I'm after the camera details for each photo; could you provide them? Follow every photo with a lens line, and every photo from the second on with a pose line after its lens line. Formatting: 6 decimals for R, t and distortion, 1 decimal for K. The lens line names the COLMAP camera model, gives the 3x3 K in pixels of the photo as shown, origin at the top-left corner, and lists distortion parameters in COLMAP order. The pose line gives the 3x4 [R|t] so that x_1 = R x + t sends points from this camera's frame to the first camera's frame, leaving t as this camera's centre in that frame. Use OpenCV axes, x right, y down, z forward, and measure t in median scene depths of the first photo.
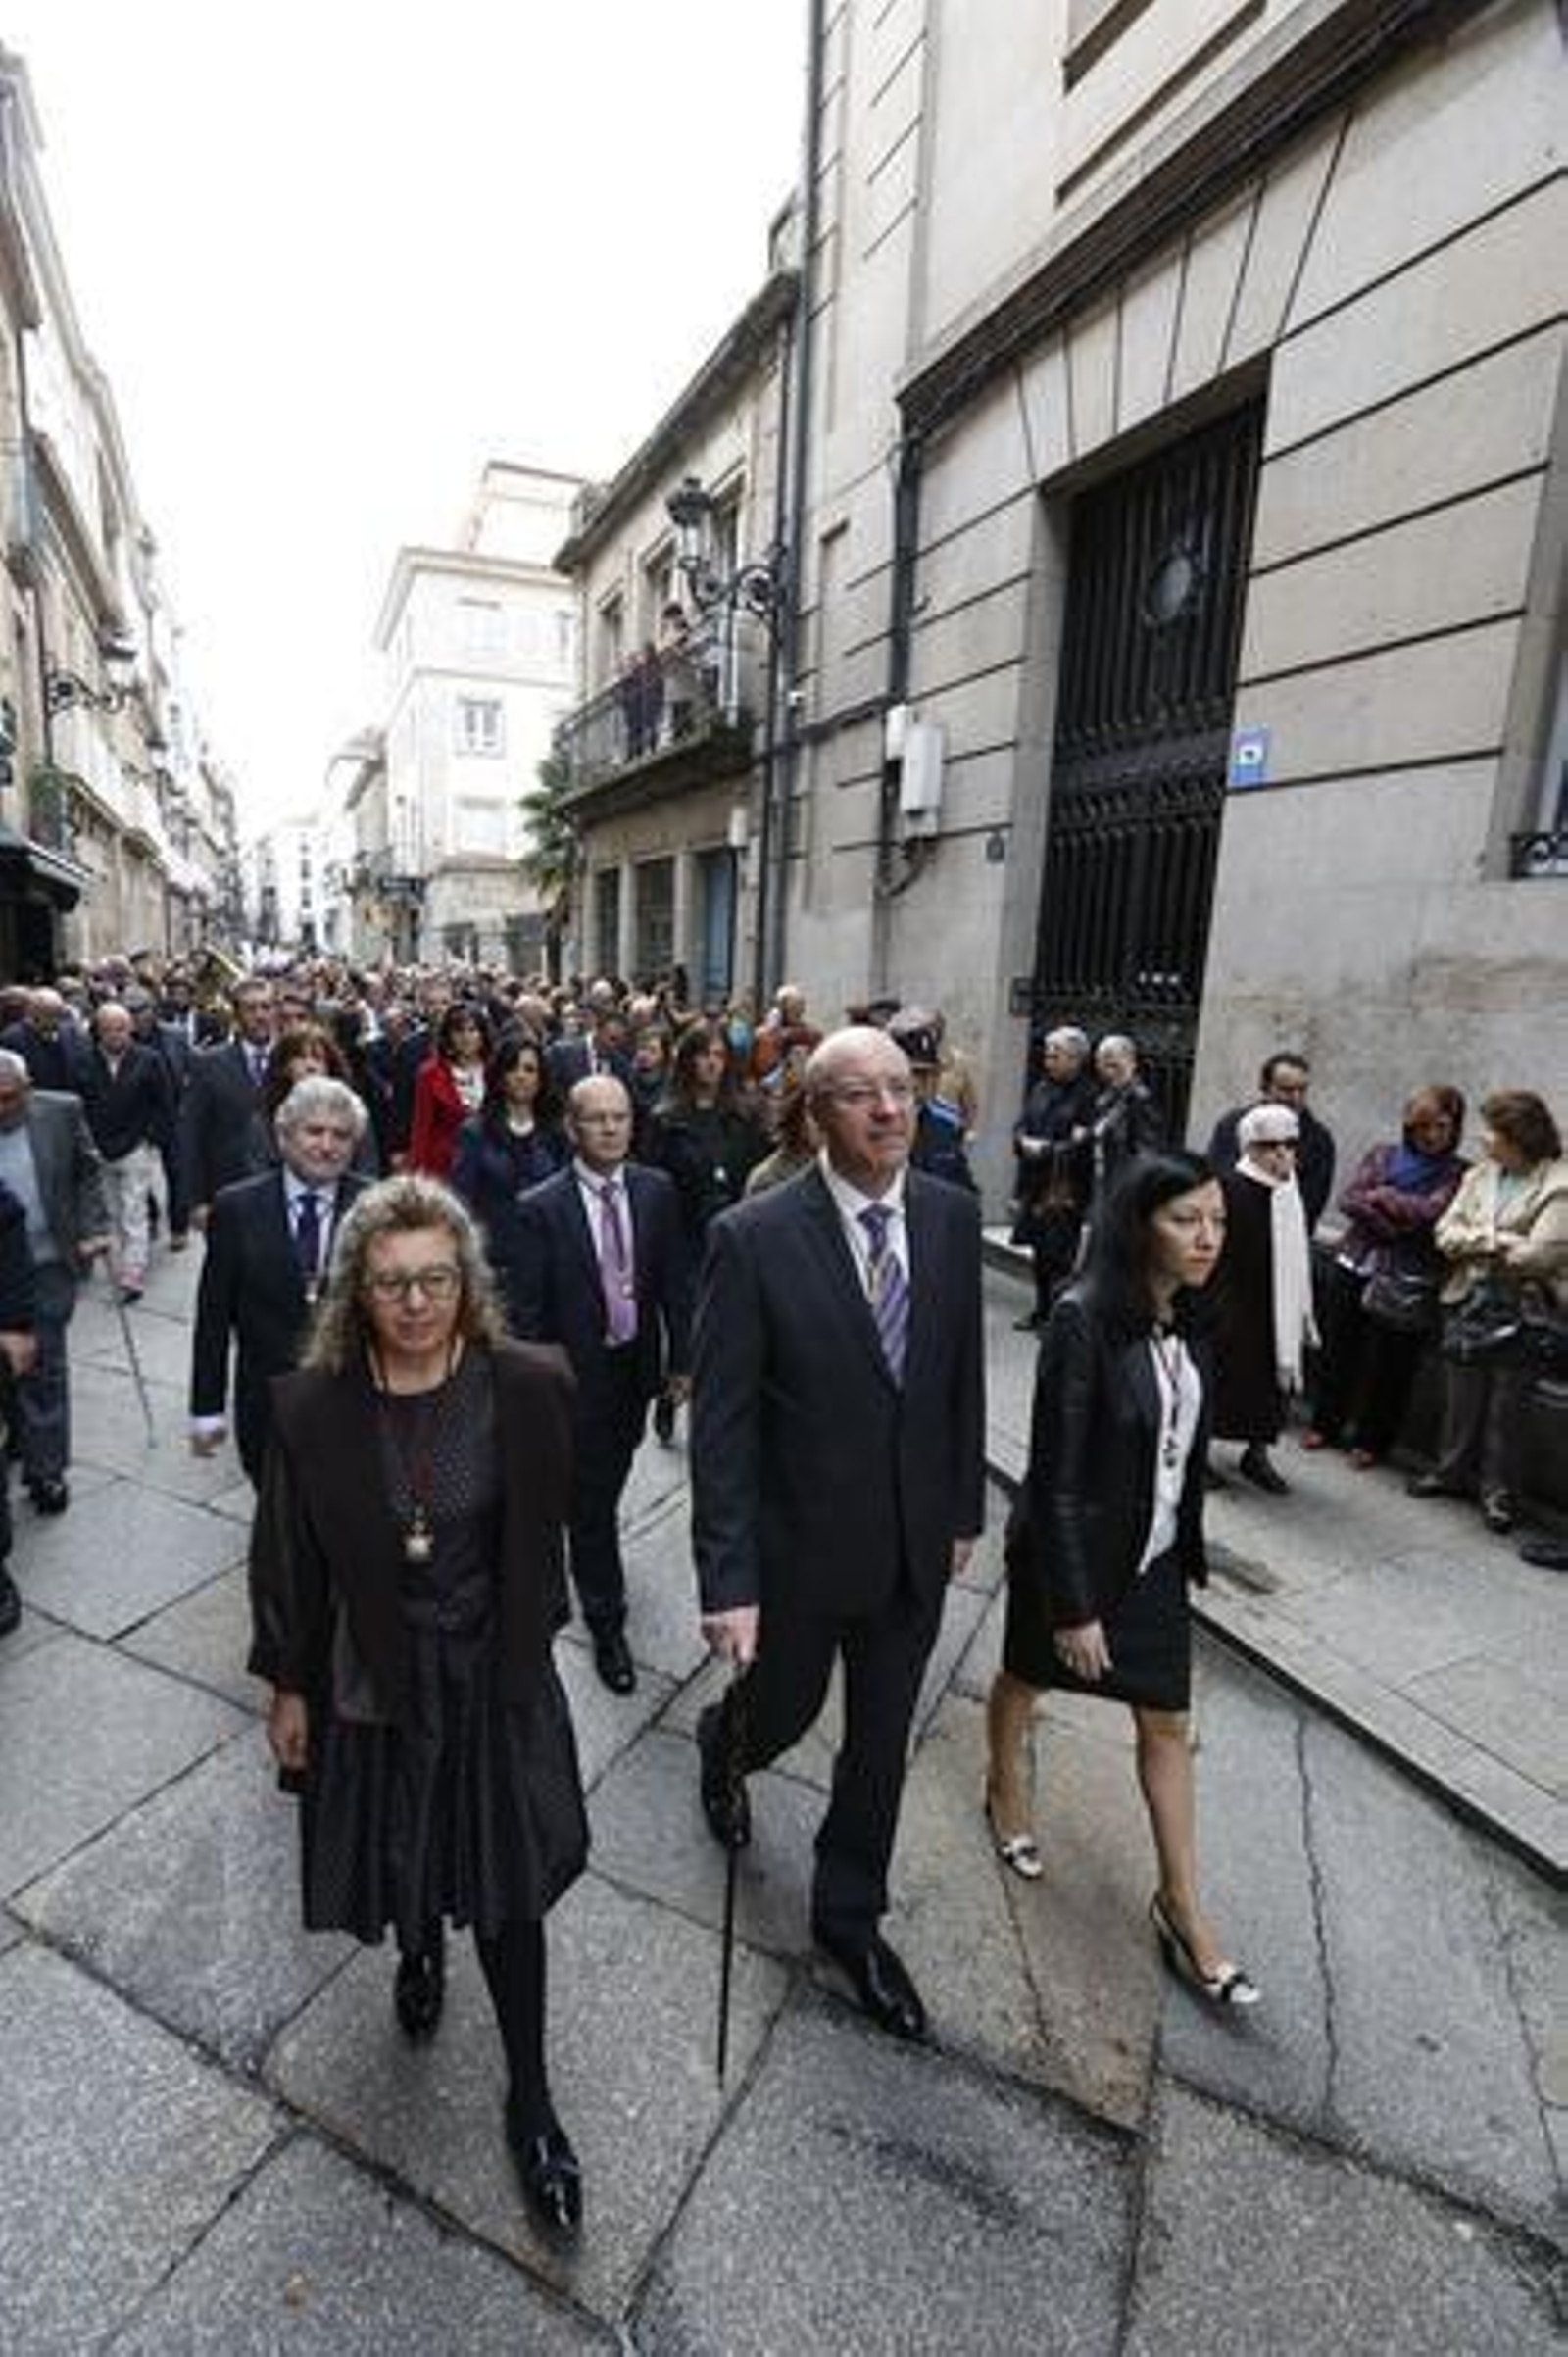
lens RADIAL K [[1076.5, 0, 775.3], [0, 1076.5, 1194.3], [0, 0, 1]] dist [-0.052771, 0.022337]
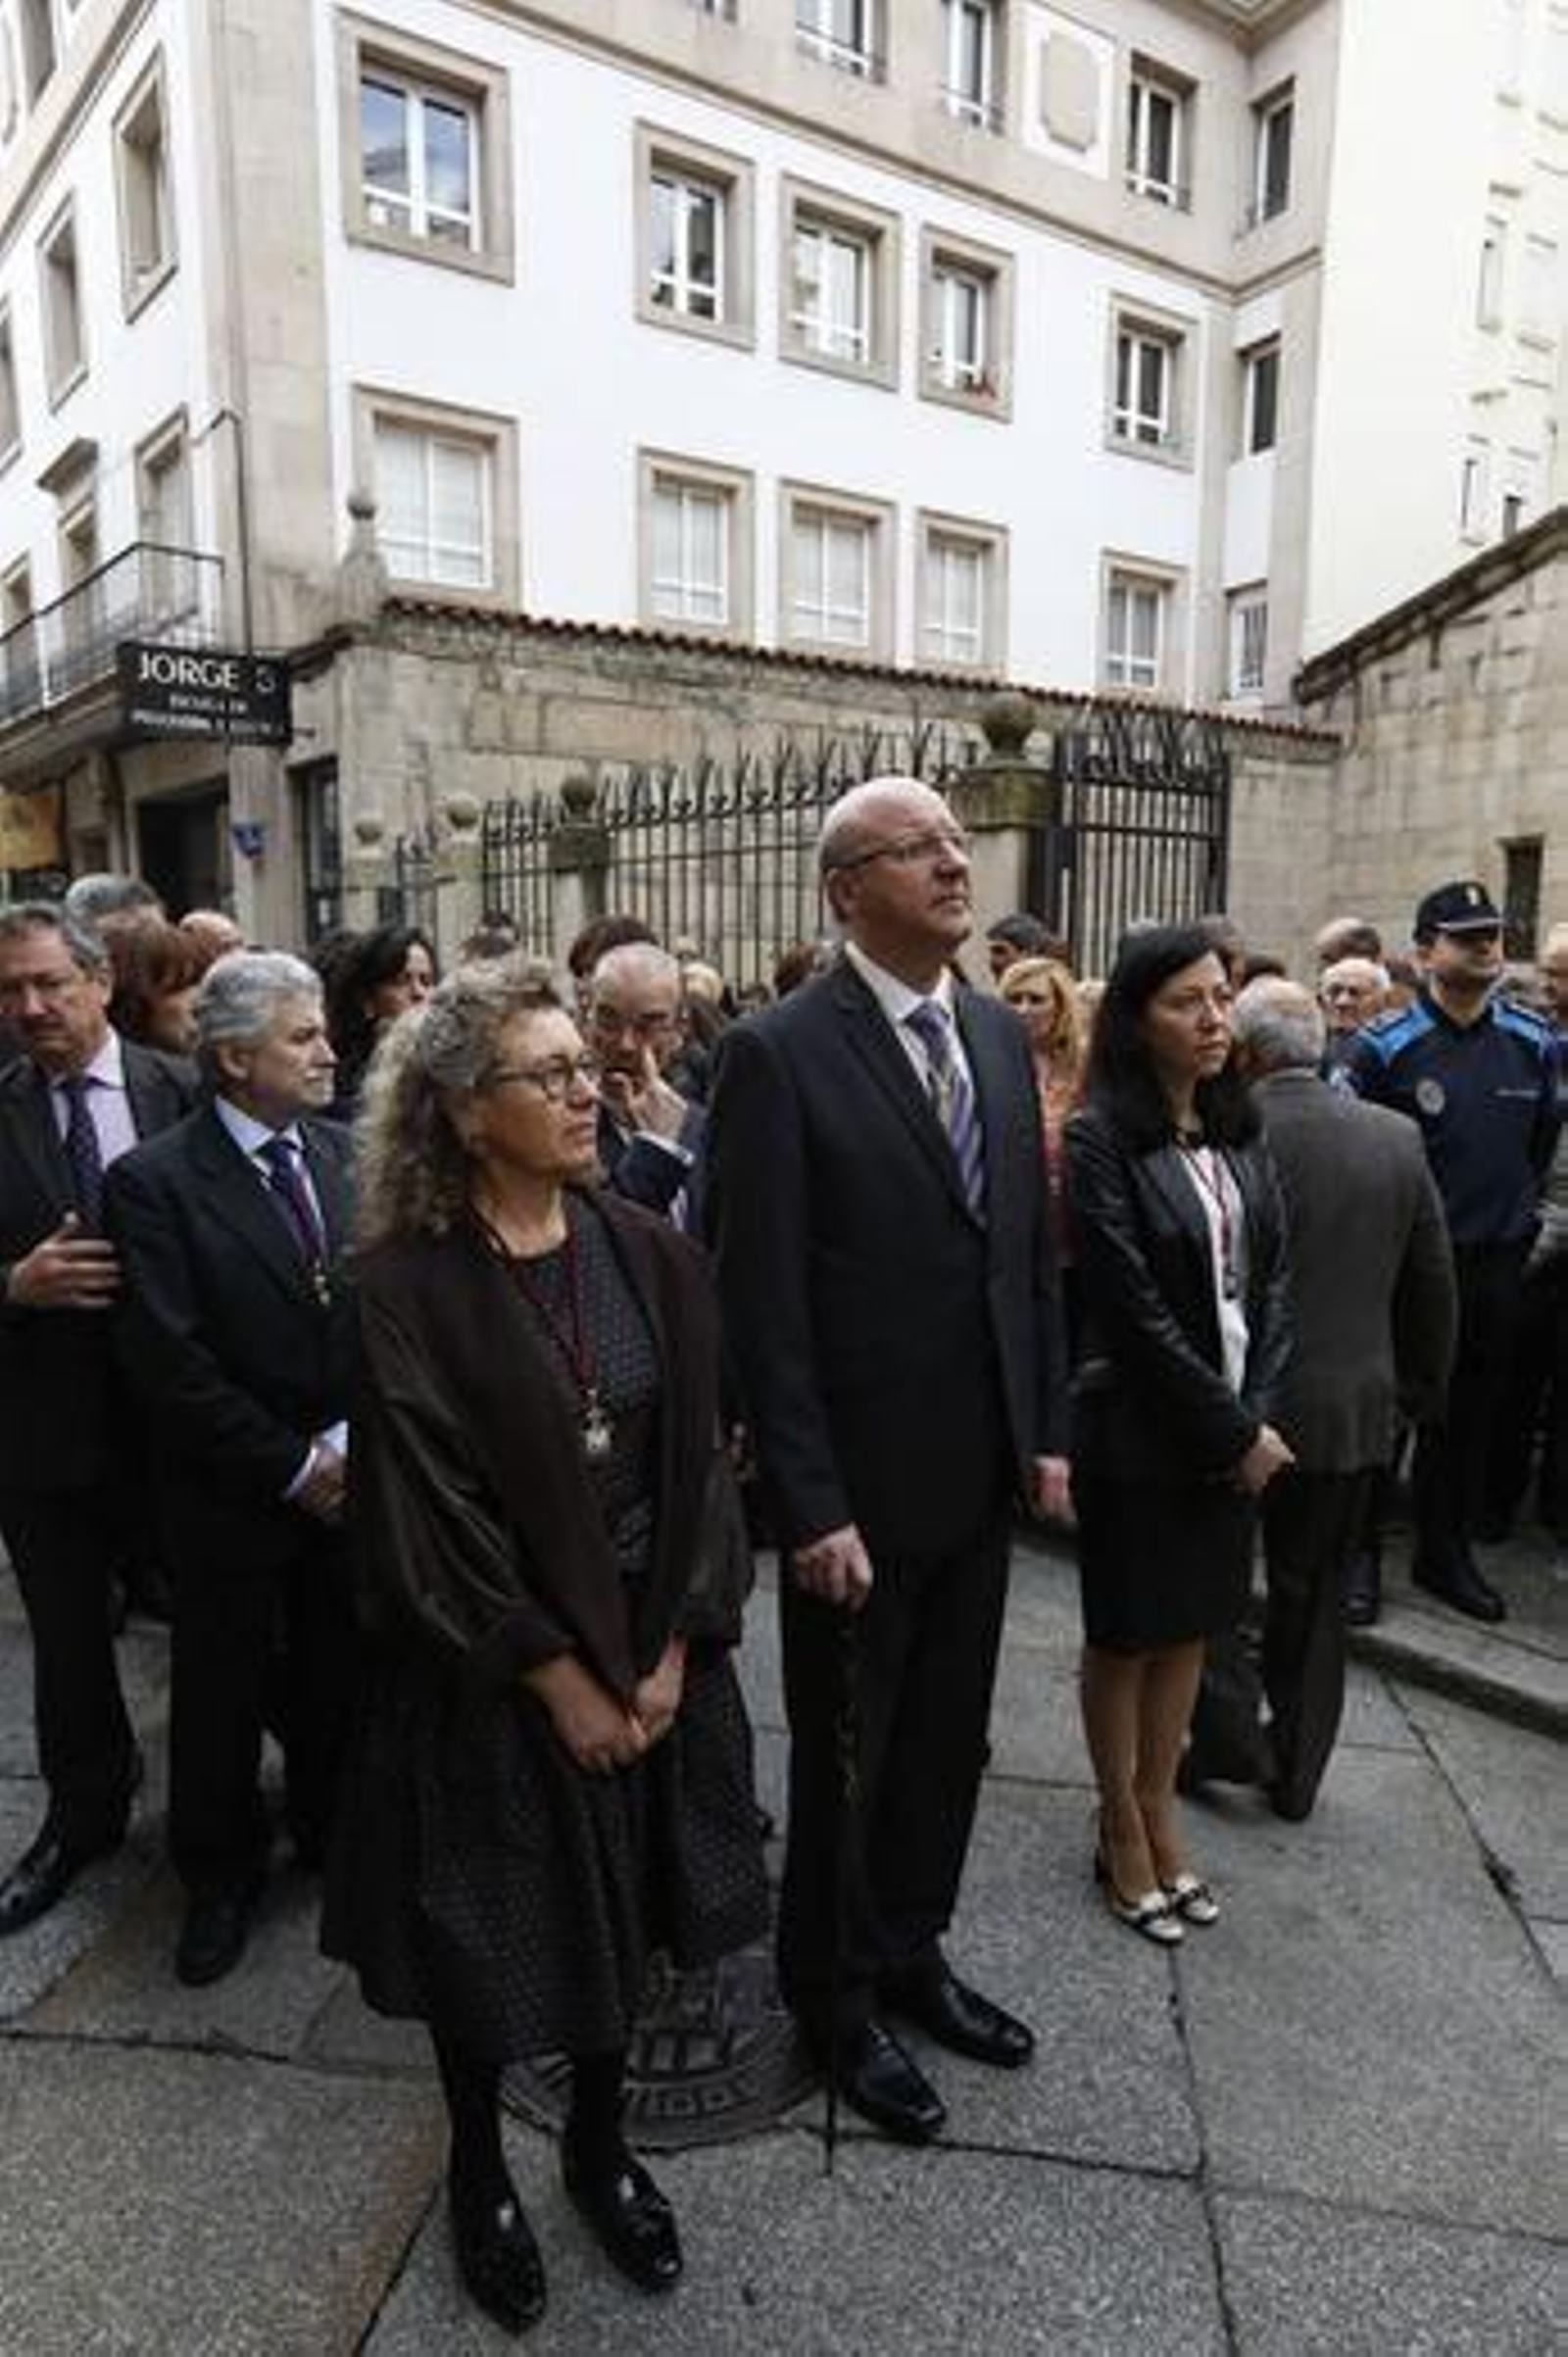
lens RADIAL K [[1461.4, 0, 782.0], [0, 1461.4, 1198.5], [0, 0, 1]] dist [-0.027233, 0.035258]
pose [[0.966094, -0.079390, 0.245684, -0.586306], [0.090818, 0.995234, -0.035521, -0.247498], [-0.241693, 0.056629, 0.968699, 1.153976]]
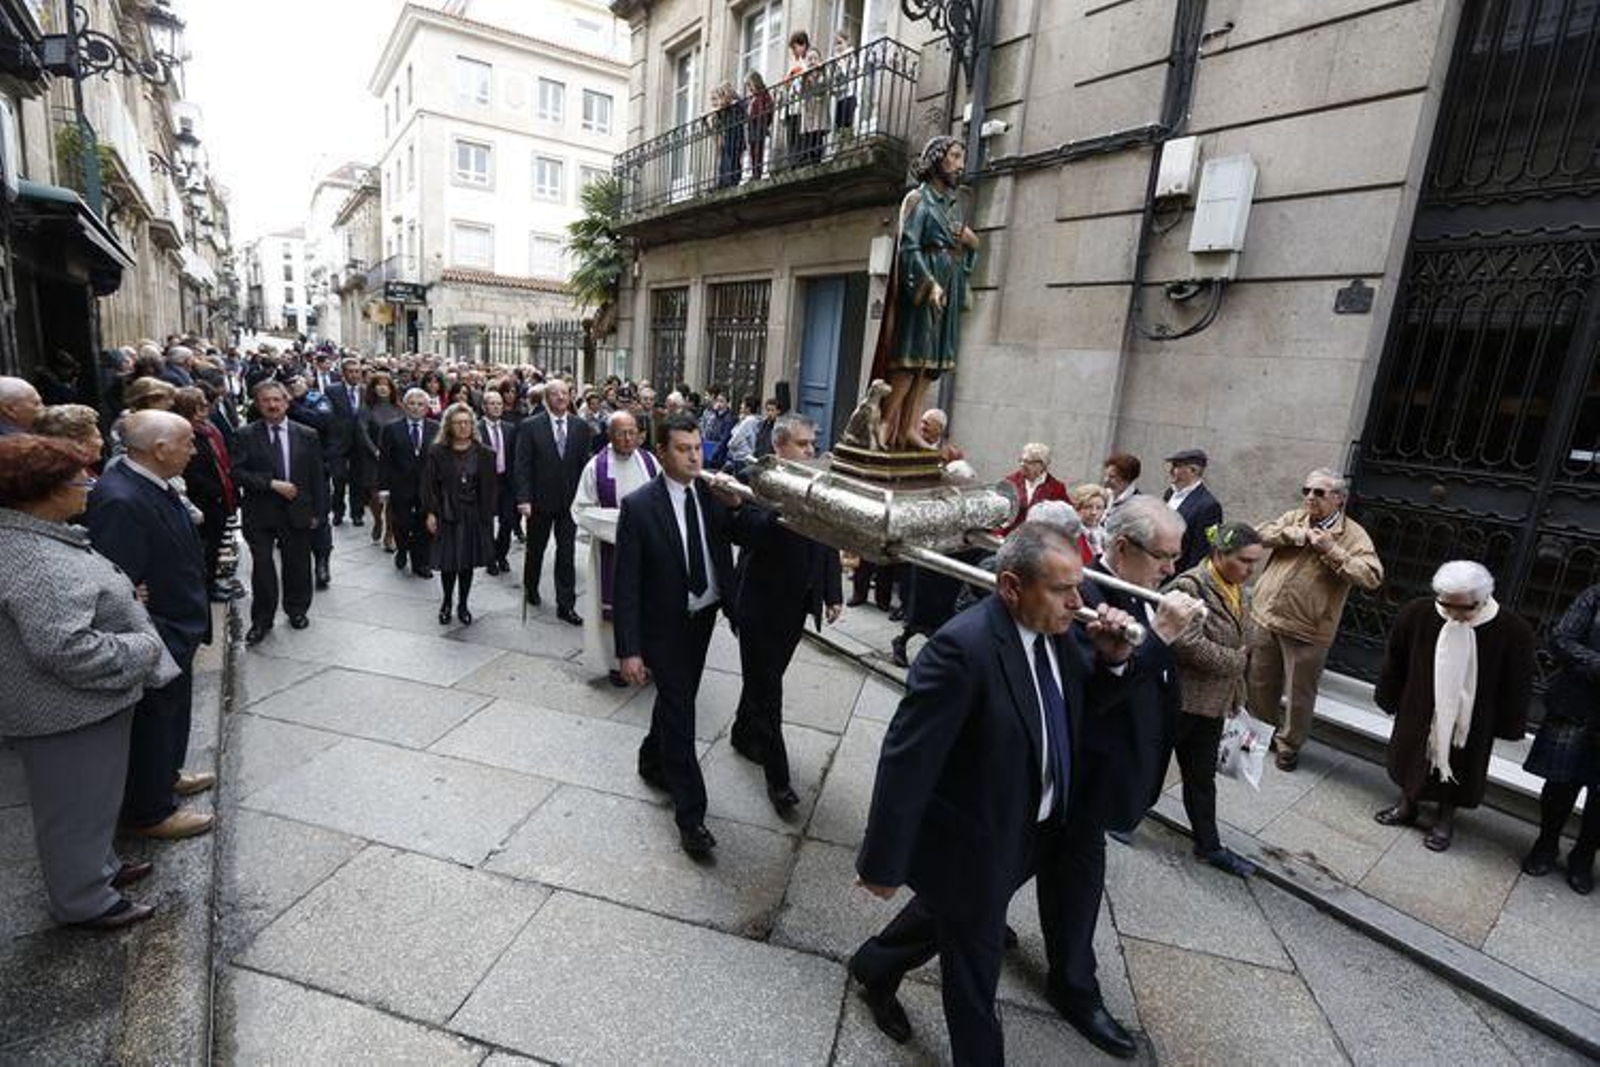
lens RADIAL K [[730.8, 0, 796.2], [0, 730.8, 533.5], [0, 0, 1]] dist [-0.052771, 0.022337]
pose [[0.978389, -0.001928, 0.206763, -0.163491], [-0.001622, 0.999854, 0.016999, -0.054676], [-0.206766, -0.016967, 0.978243, 0.206352]]
